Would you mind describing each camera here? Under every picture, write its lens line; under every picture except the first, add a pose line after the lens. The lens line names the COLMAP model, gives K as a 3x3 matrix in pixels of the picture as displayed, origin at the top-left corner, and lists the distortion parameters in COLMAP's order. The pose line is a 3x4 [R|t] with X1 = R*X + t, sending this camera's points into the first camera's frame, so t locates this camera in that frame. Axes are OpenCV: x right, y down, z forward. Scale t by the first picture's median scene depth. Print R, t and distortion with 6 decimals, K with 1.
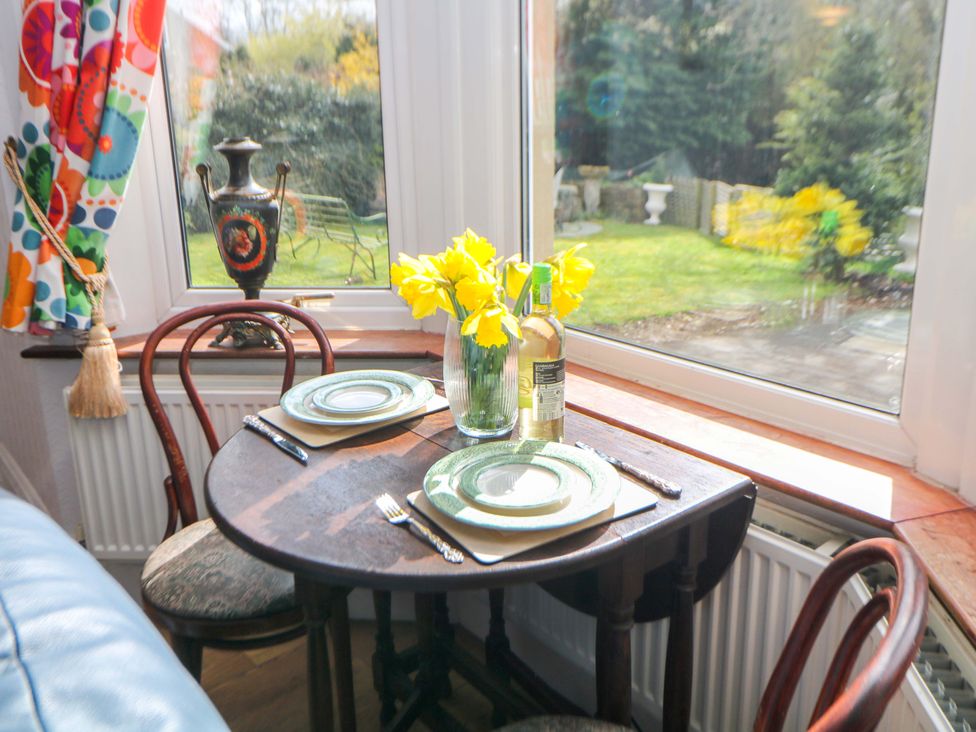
lens RADIAL K [[901.5, 0, 488.0], [0, 901.5, 366.0], [0, 0, 1]] dist [0.000836, 0.003972]
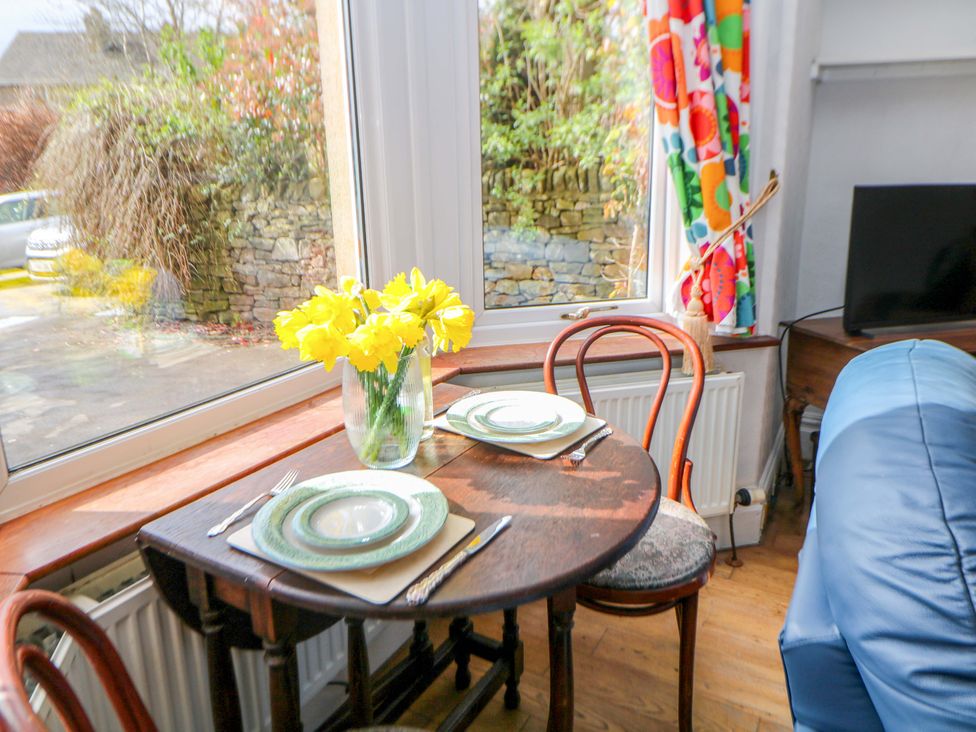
lens RADIAL K [[901.5, 0, 488.0], [0, 901.5, 366.0], [0, 0, 1]] dist [0.000836, 0.003972]
pose [[-0.447557, -0.182719, 0.875389, -0.917999], [0.283030, 0.899638, 0.332484, -0.330662], [-0.848284, 0.396567, -0.350924, 1.200447]]
